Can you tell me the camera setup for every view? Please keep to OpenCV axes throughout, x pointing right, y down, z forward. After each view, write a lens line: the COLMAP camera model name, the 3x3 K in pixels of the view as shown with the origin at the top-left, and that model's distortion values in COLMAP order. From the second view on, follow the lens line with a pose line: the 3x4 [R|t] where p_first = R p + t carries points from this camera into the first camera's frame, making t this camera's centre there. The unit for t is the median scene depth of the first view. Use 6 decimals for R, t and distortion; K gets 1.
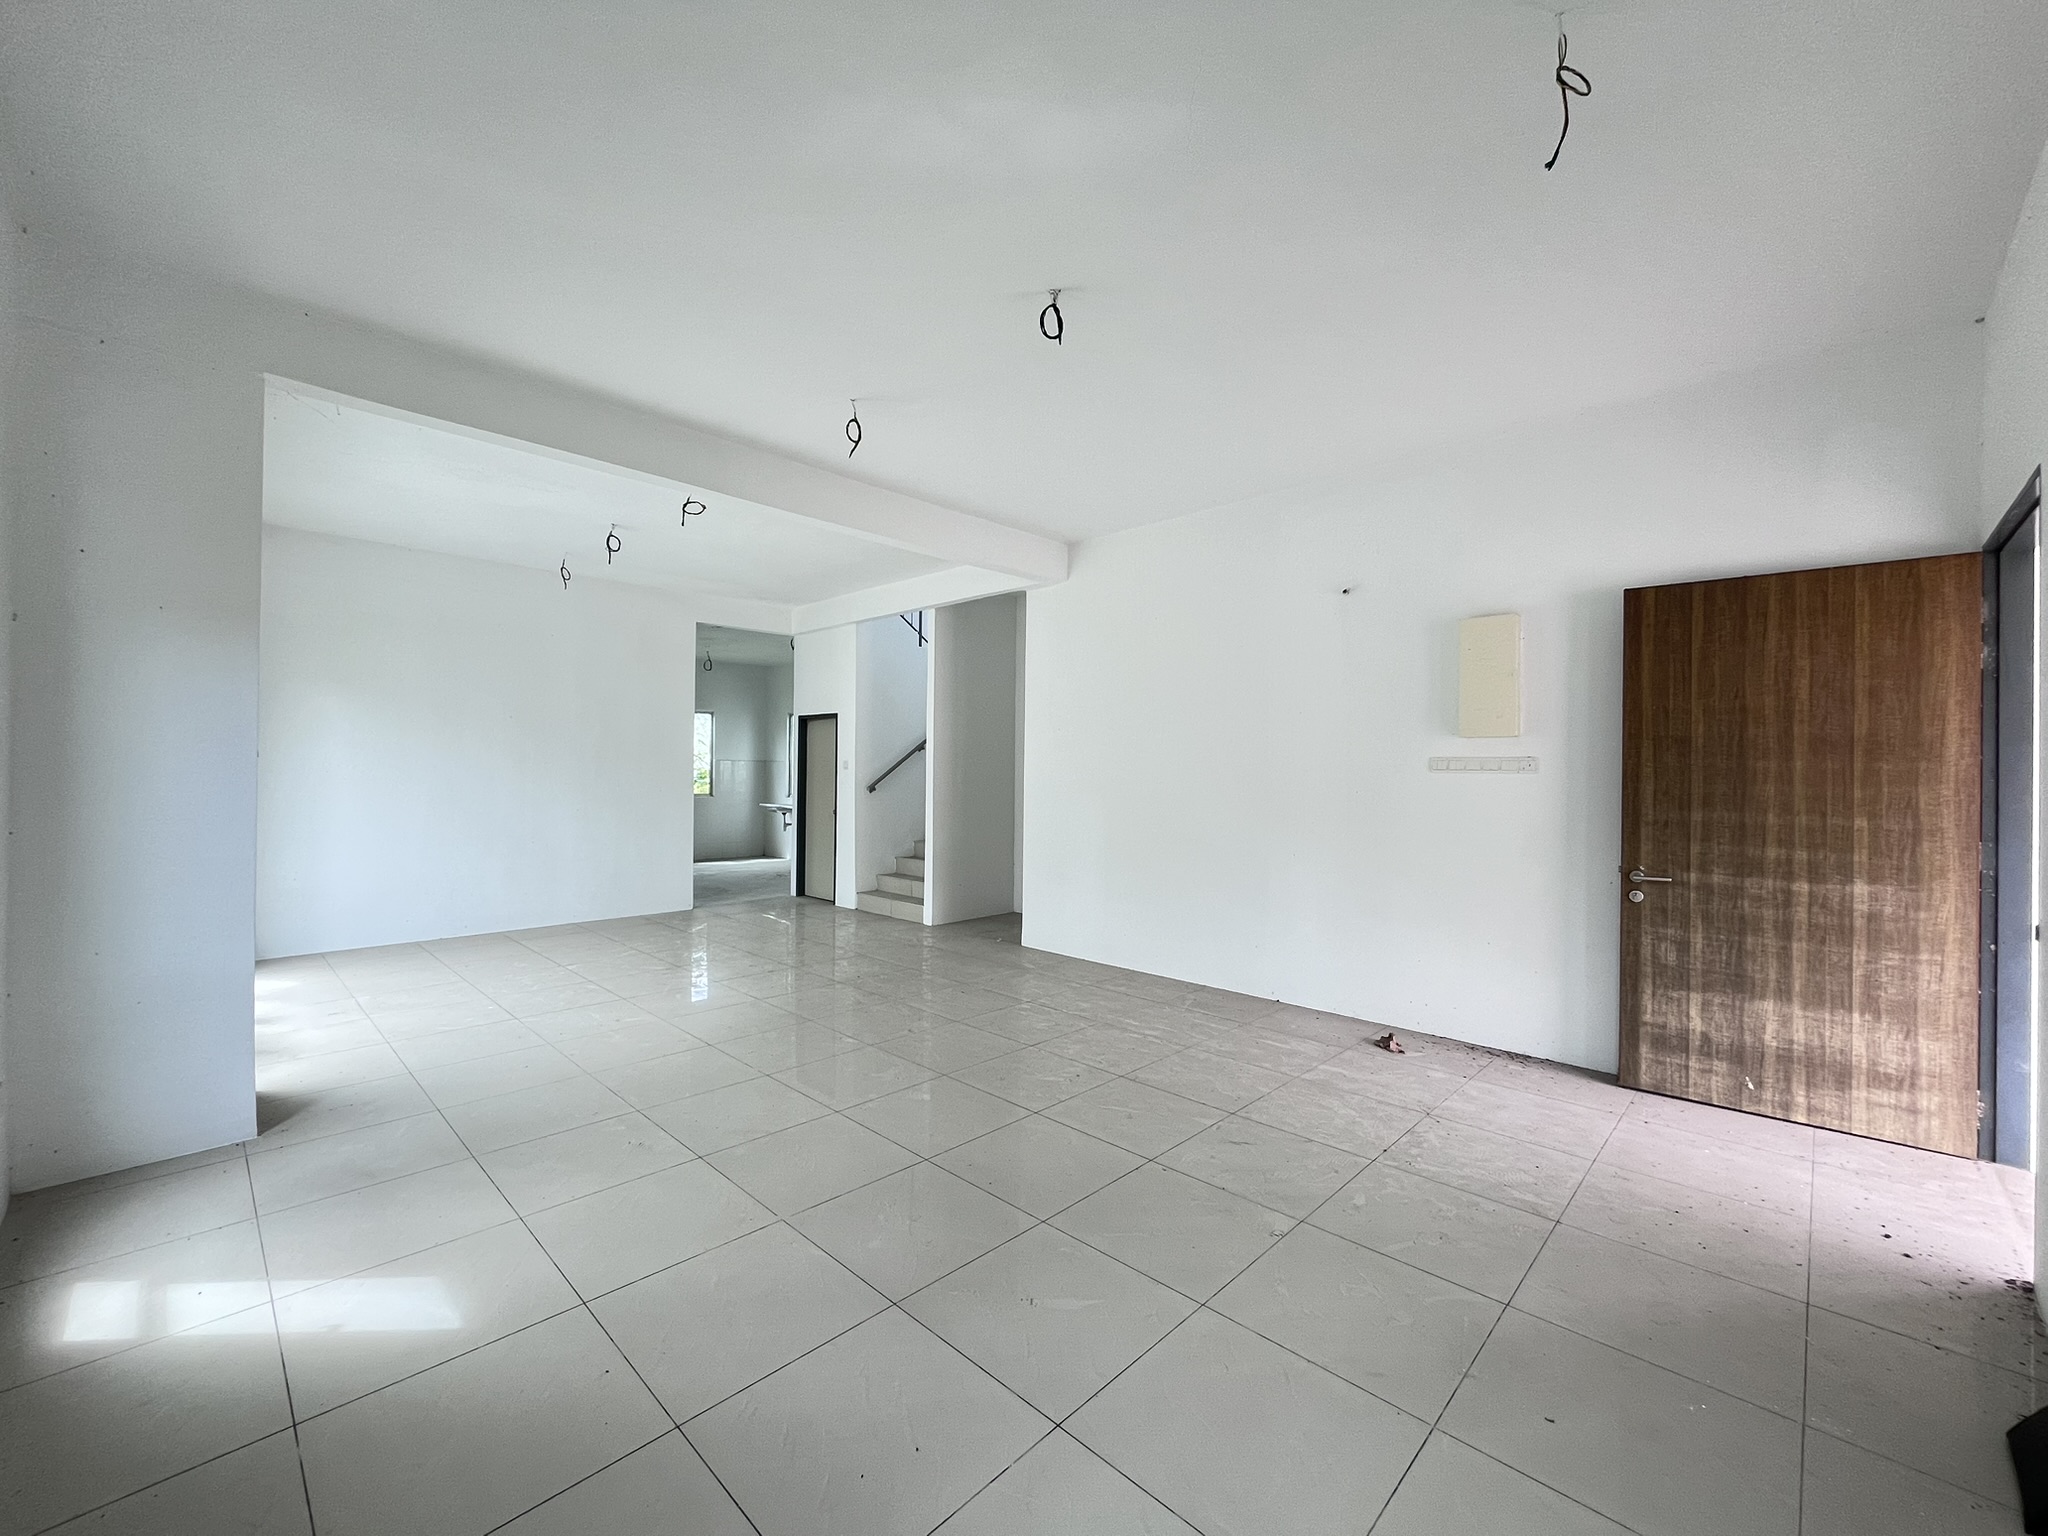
lens RADIAL K [[832.4, 0, 1034.2], [0, 832.4, 768.8], [0, 0, 1]] dist [0.003737, 0.000506]
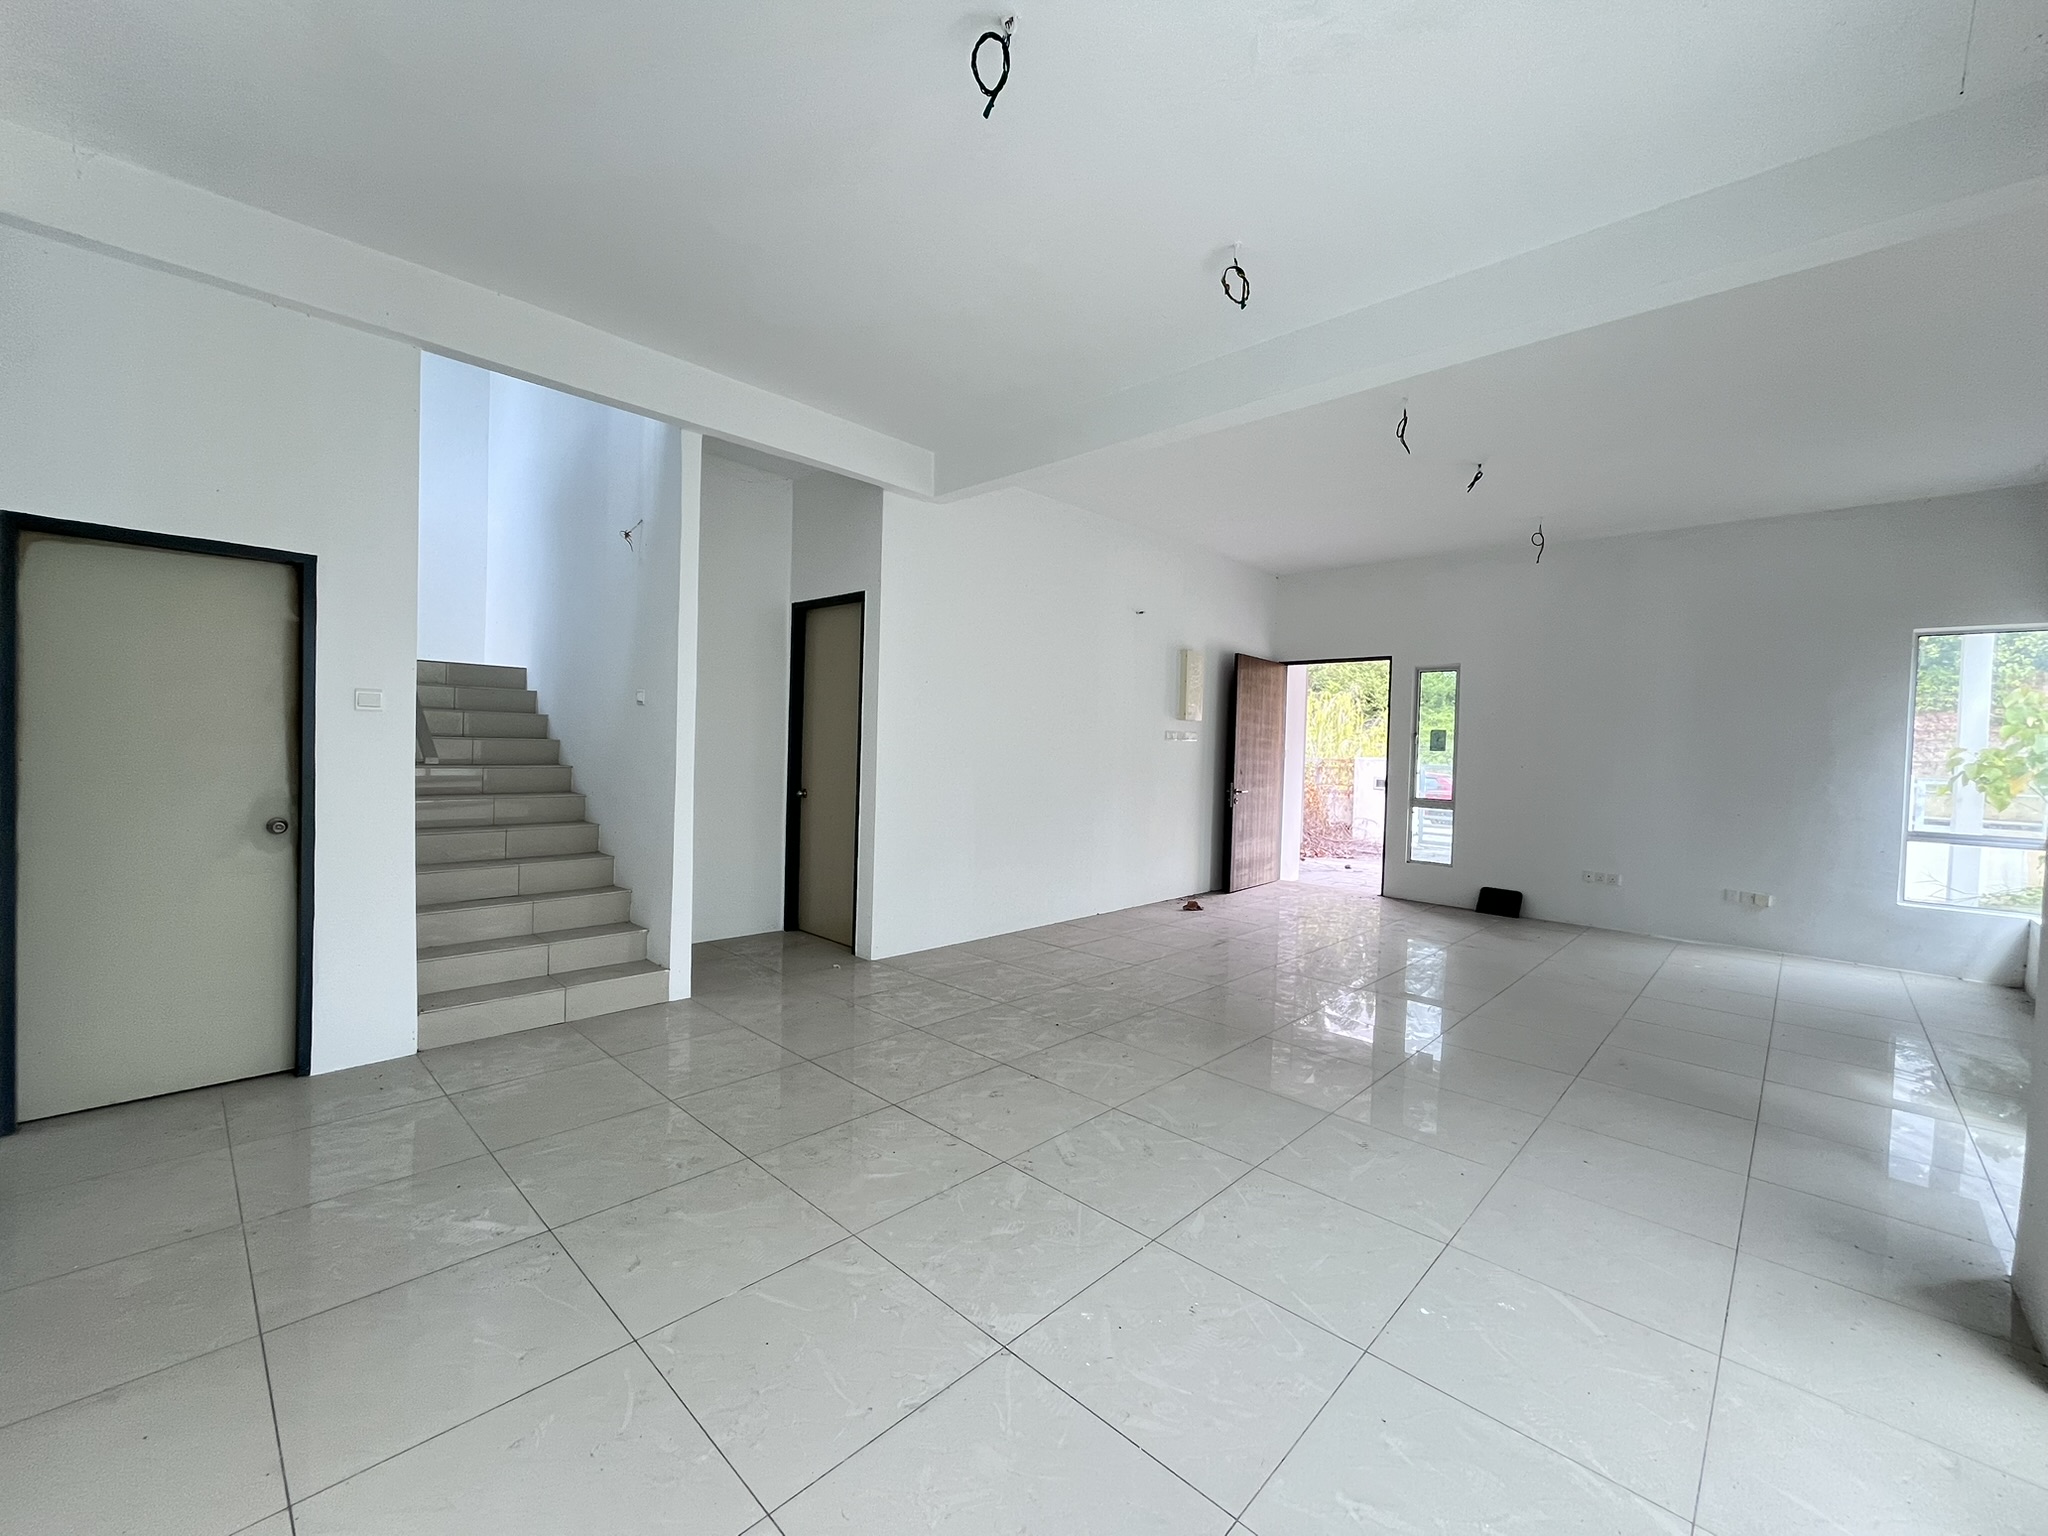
lens RADIAL K [[832.4, 0, 1020.3], [0, 832.4, 767.3], [0, 0, 1]] dist [0.003737, 0.000506]
pose [[-0.012928, -0.030400, 0.999454, -0.940782], [-0.026958, 0.999185, 0.030043, 0.013527], [-0.999553, -0.026555, -0.013737, 1.087641]]
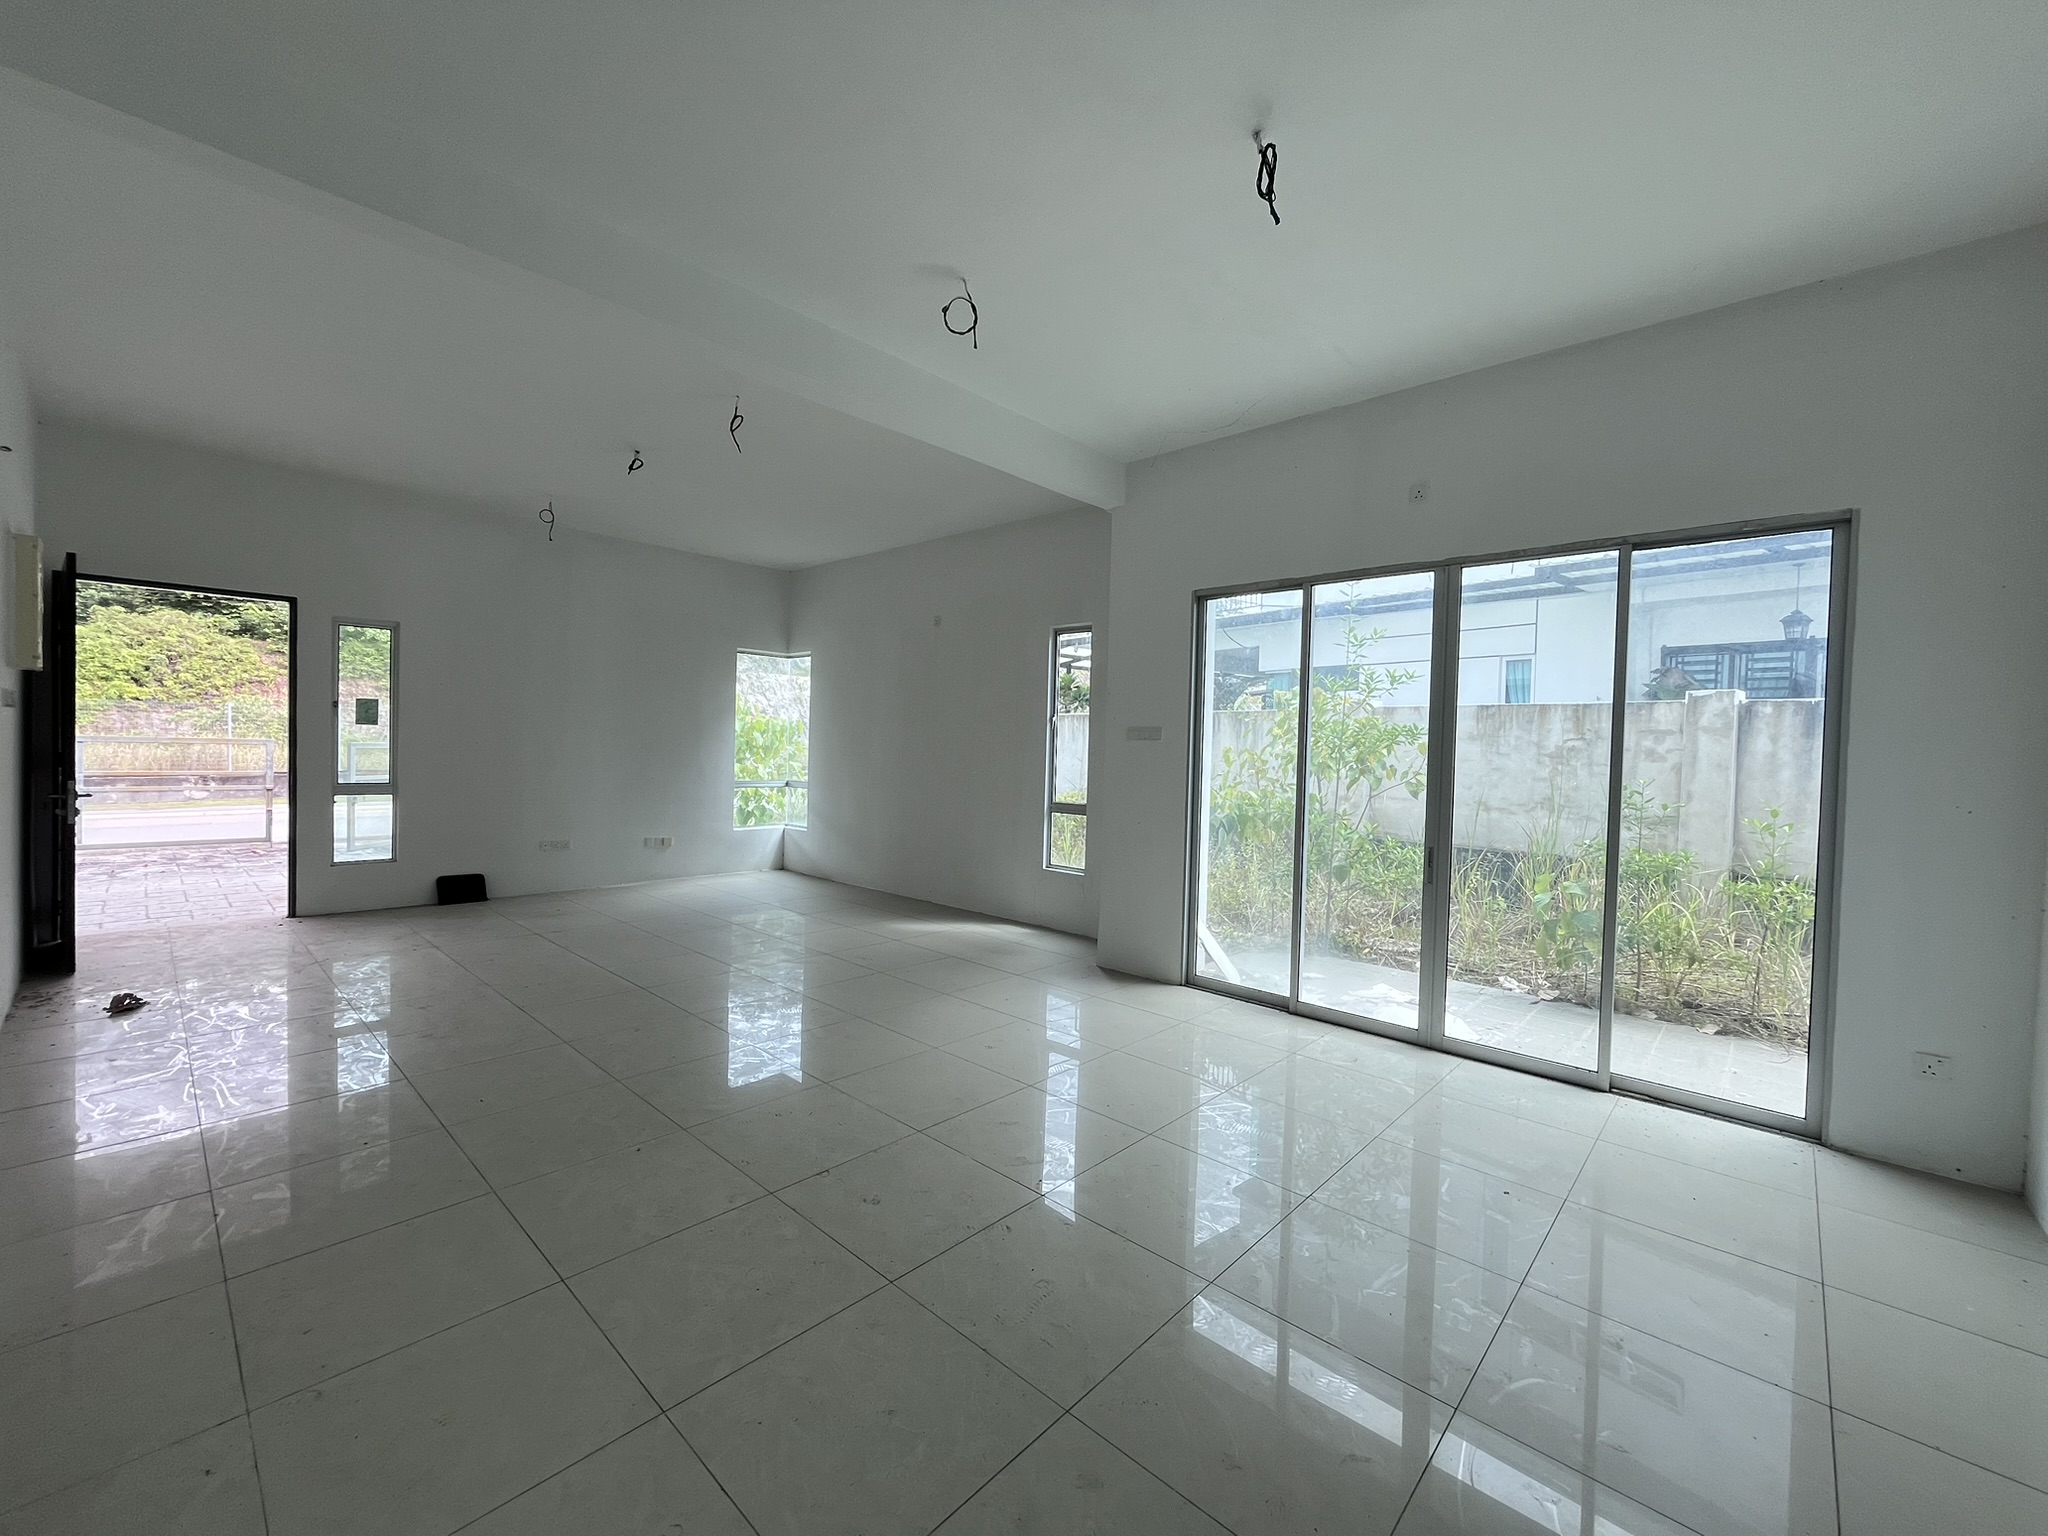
lens RADIAL K [[832.4, 0, 1024.1], [0, 832.4, 764.3], [0, 0, 1]] dist [0.003737, 0.000506]
pose [[-0.999181, -0.028316, -0.028908, -0.410989], [-0.028996, 0.999307, 0.023358, 0.011016], [0.028227, 0.024177, -0.999309, 1.554292]]
